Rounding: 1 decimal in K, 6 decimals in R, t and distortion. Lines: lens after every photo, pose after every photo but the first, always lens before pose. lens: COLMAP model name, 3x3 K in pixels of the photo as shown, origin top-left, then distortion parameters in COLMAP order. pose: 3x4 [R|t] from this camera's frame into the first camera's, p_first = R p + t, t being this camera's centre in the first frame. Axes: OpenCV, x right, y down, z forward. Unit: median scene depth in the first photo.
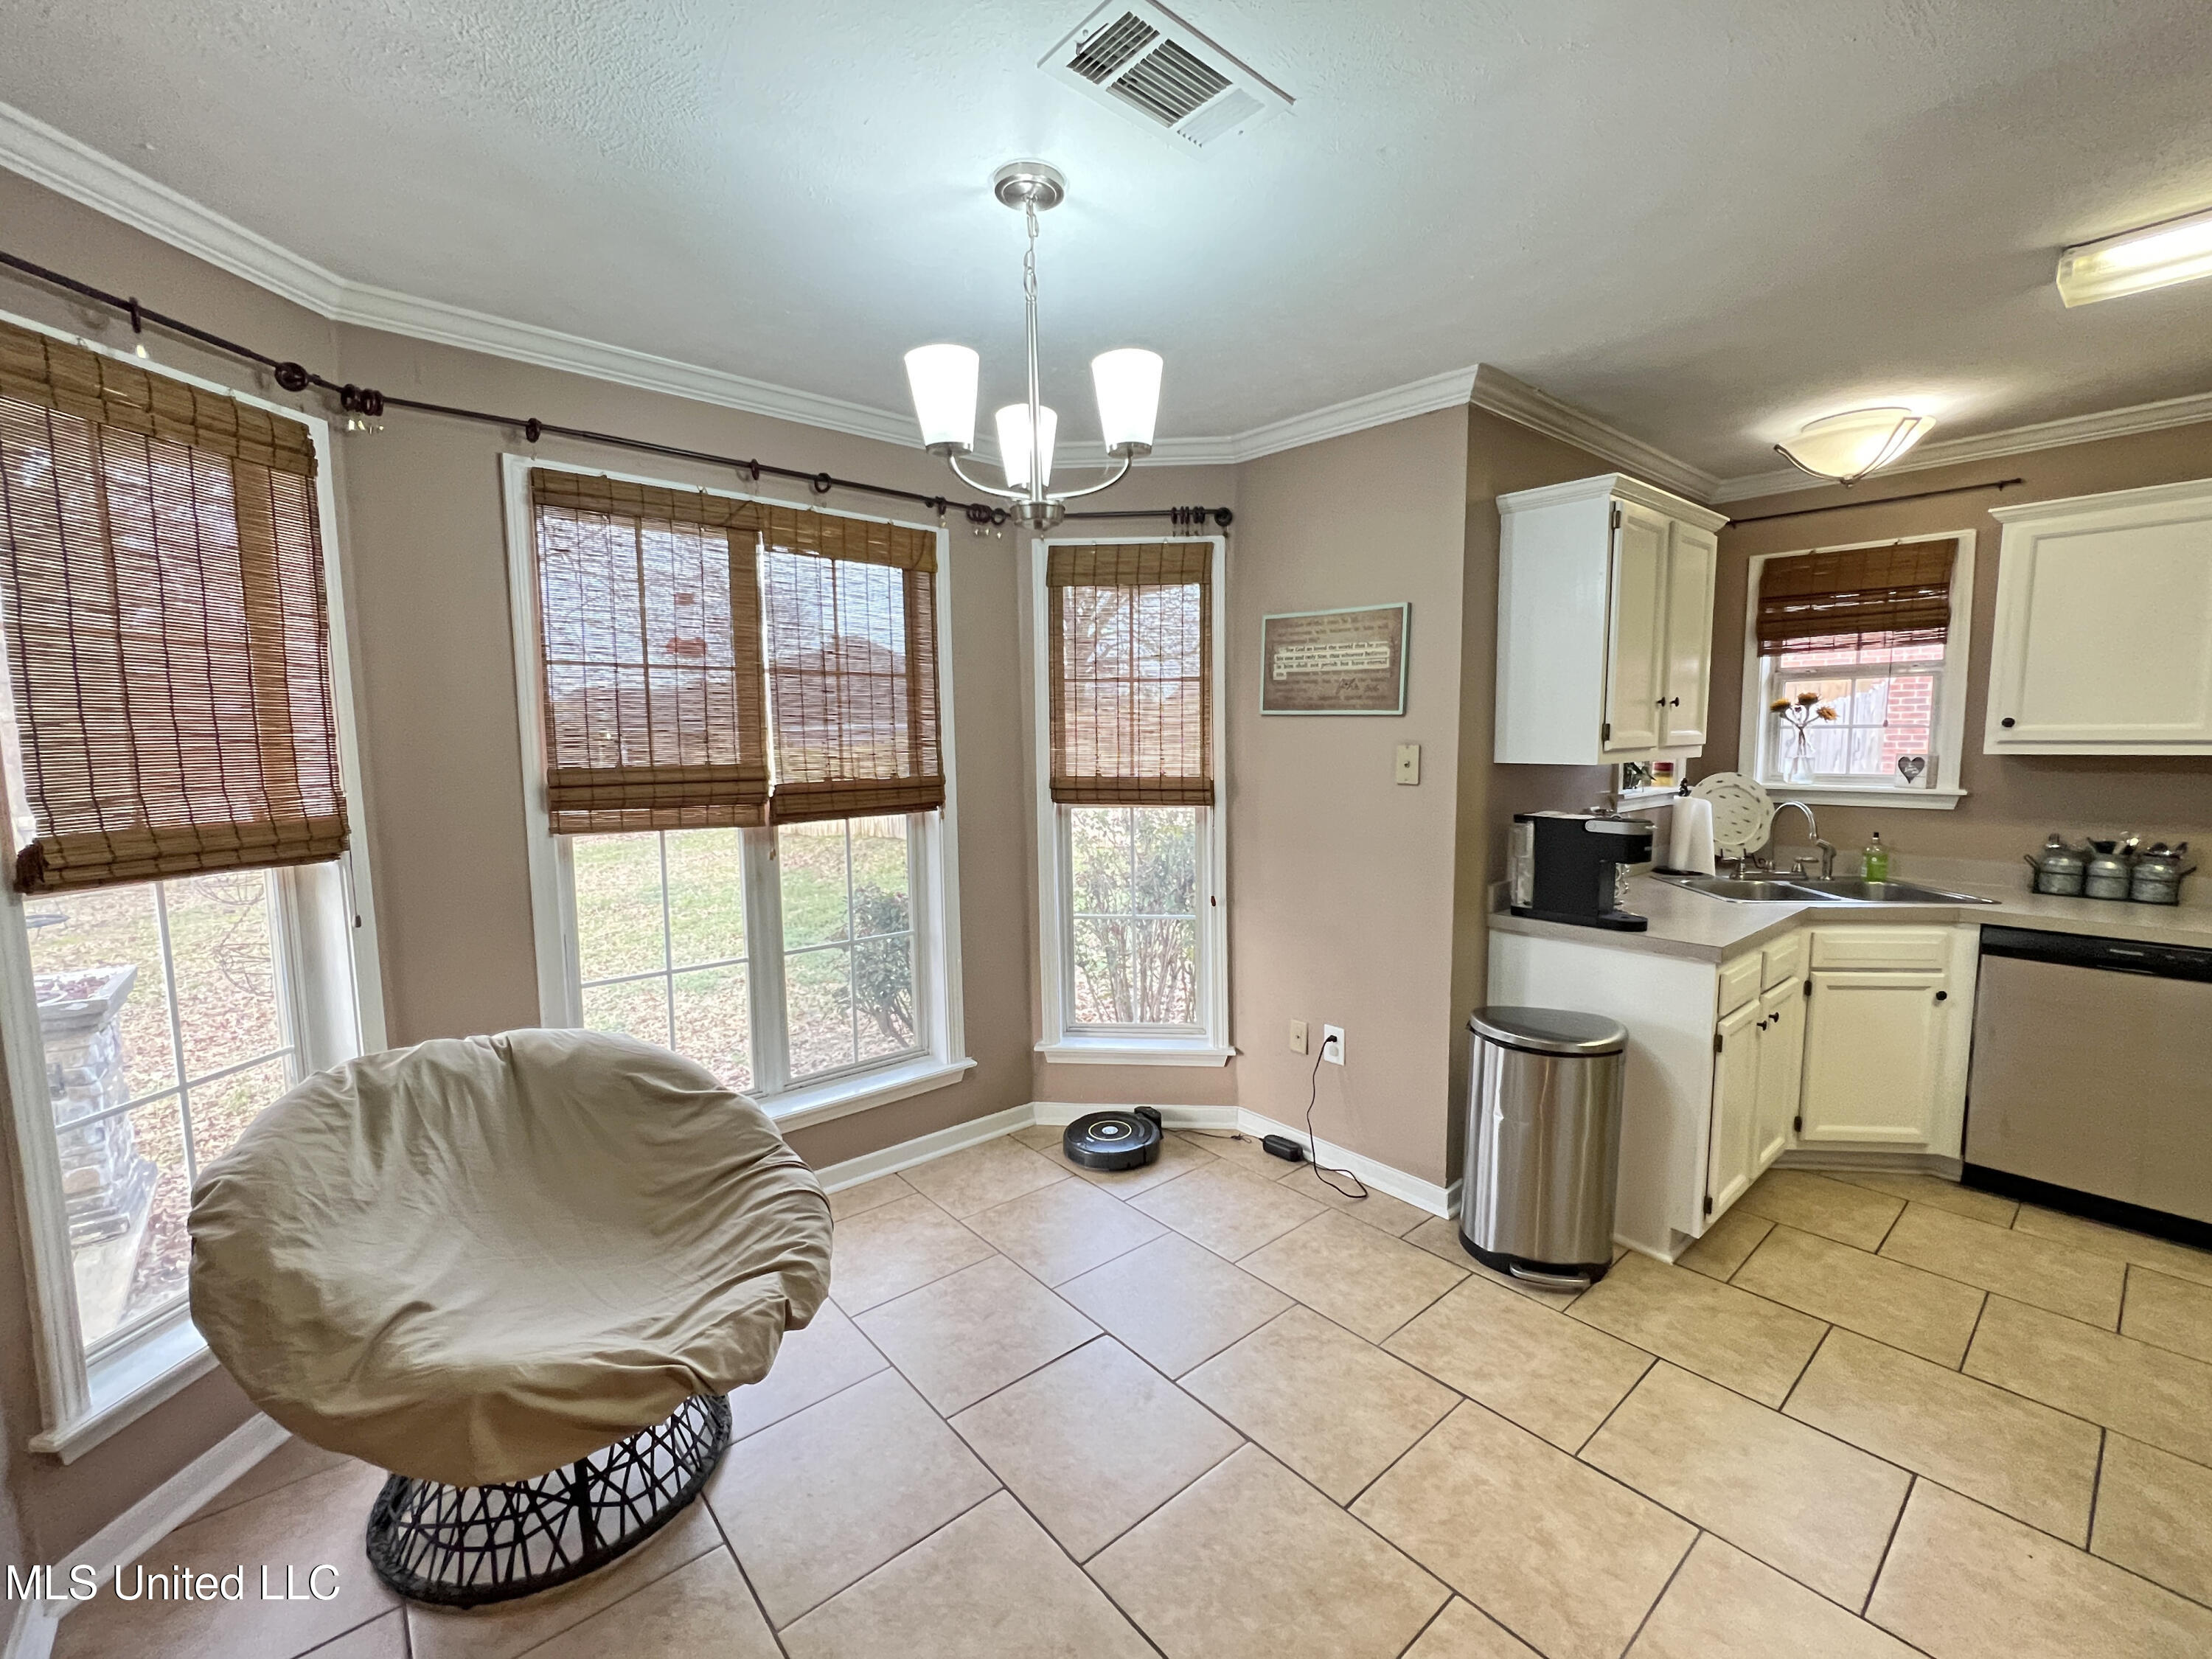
lens RADIAL K [[936.6, 0, 1100.0], [0, 936.6, 830.5], [0, 0, 1]] dist [-0.001700, 0.000261]
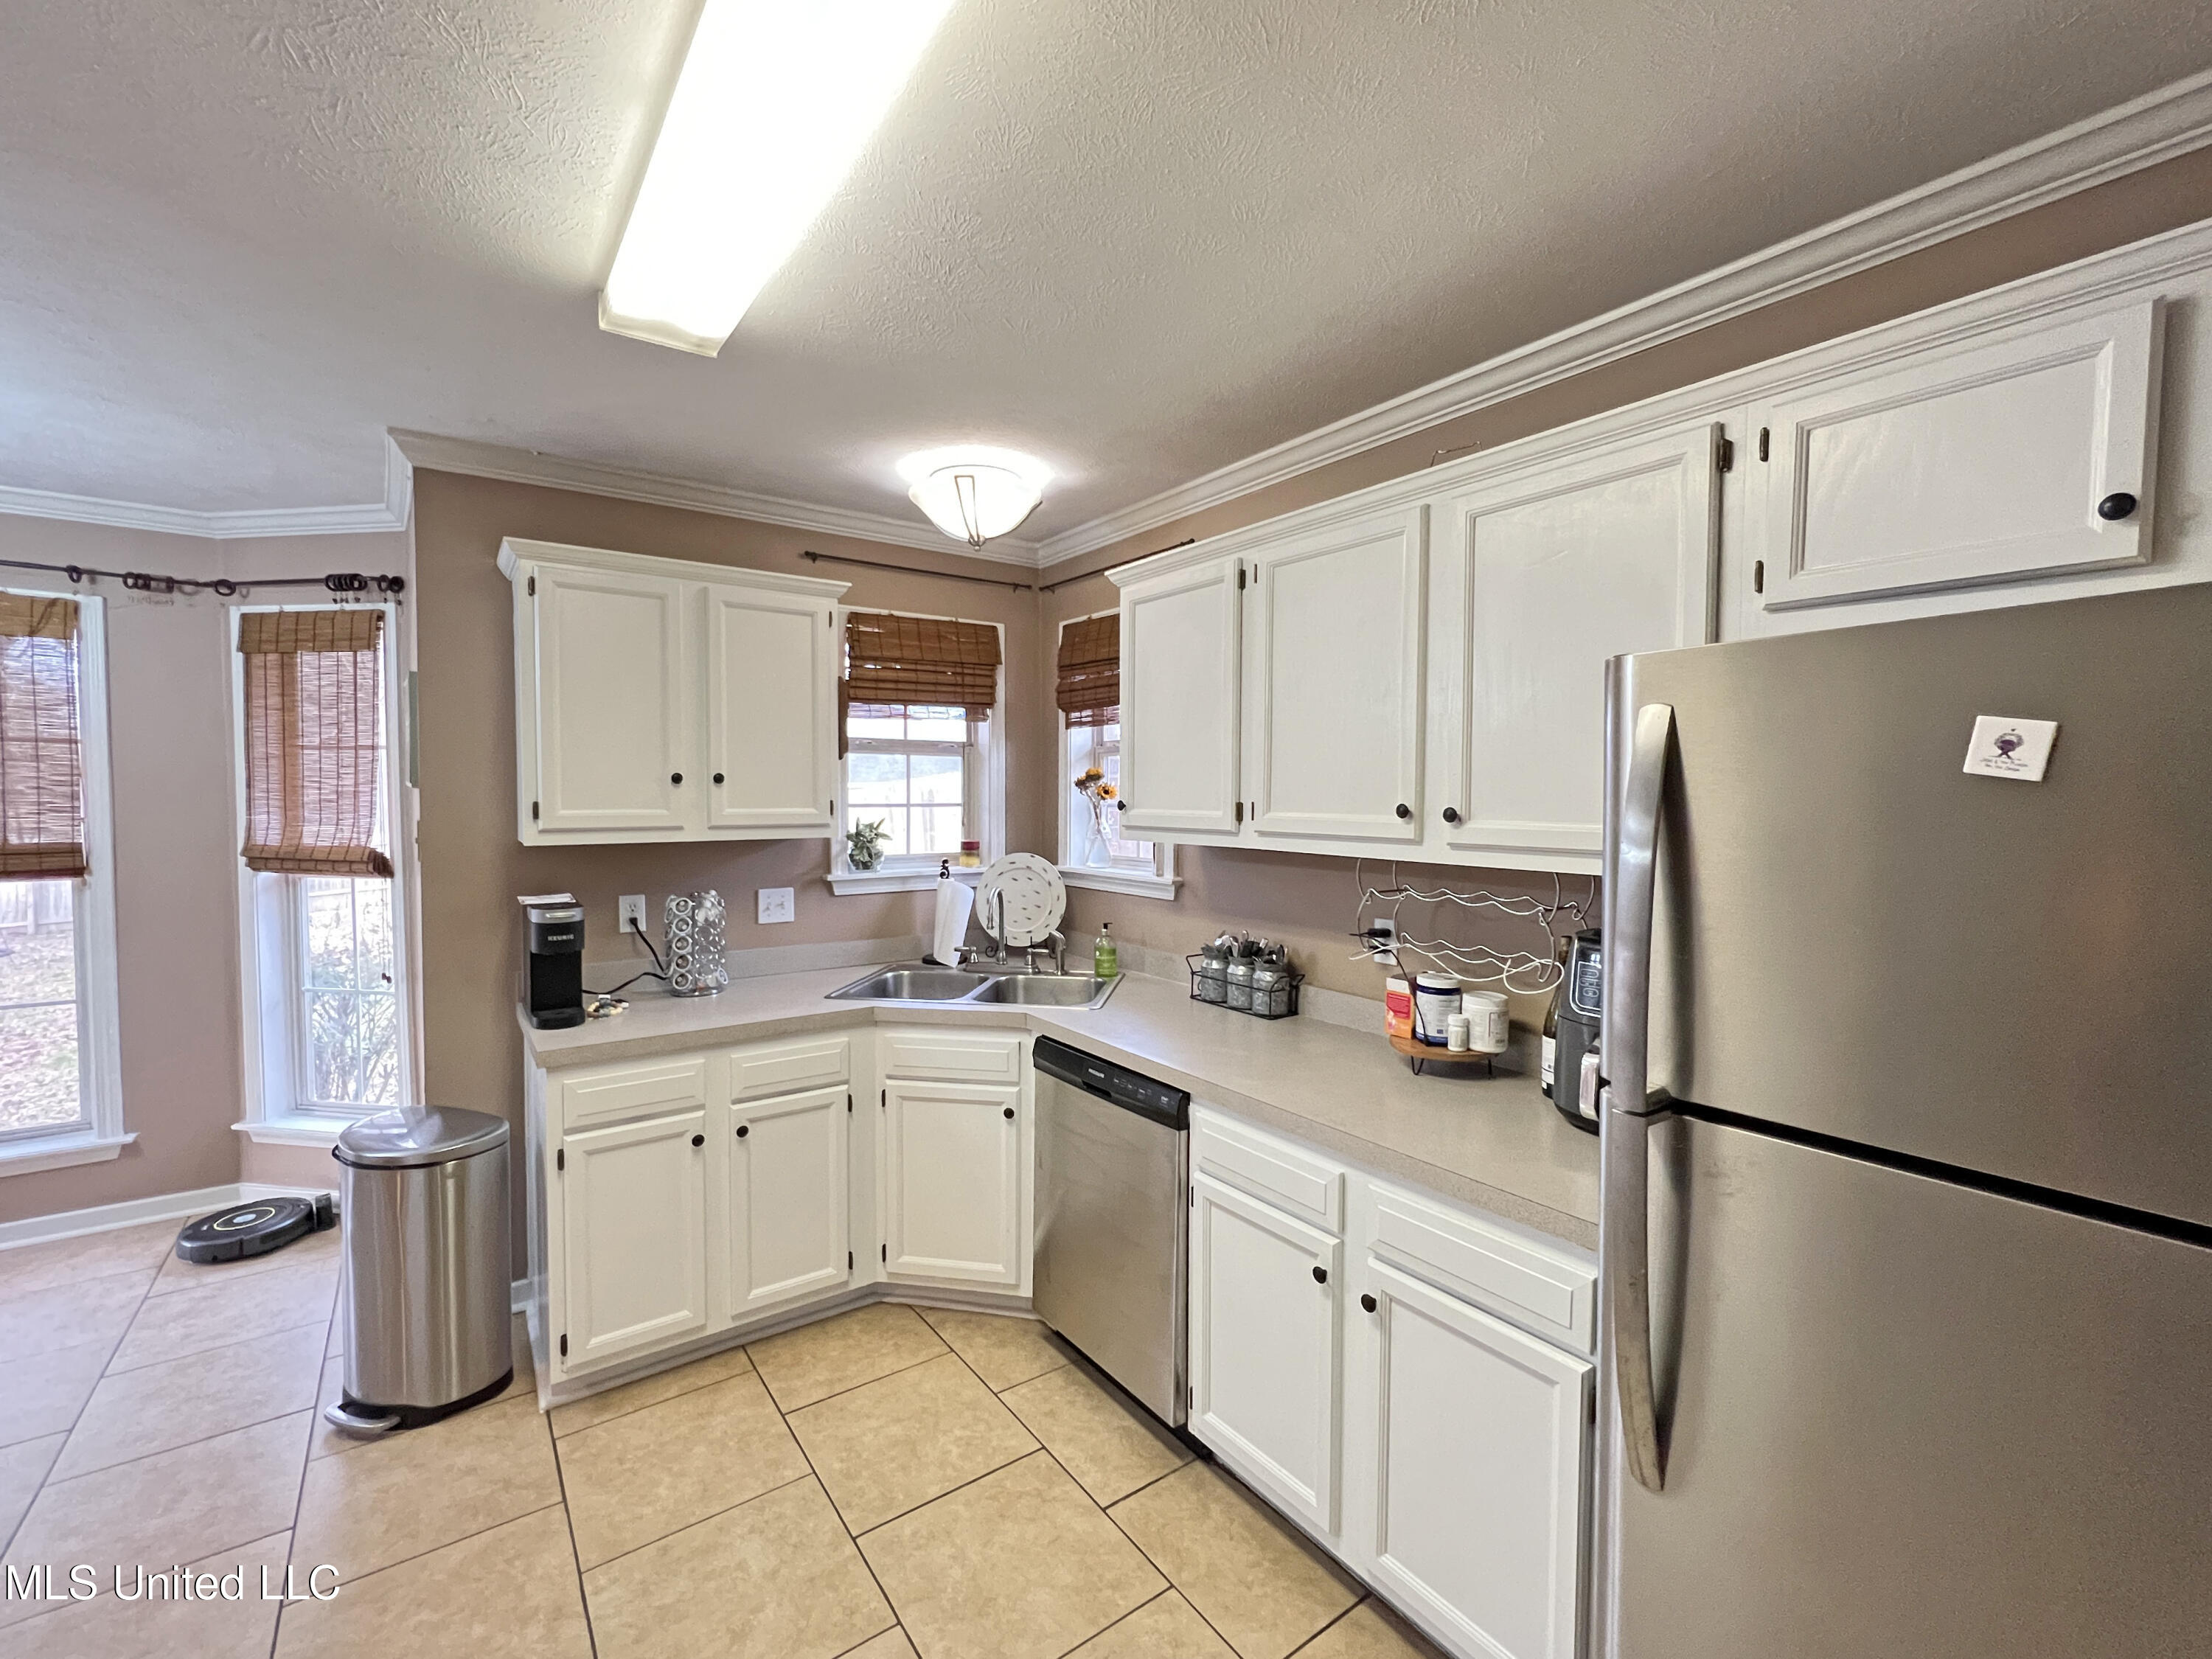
lens RADIAL K [[936.6, 0, 1100.0], [0, 936.6, 830.5], [0, 0, 1]] dist [-0.001700, 0.000261]
pose [[0.996292, 0.016962, -0.084348, 0.952535], [-0.022182, 0.997870, -0.061343, -0.033656], [0.083127, 0.062986, 0.994546, 0.102504]]
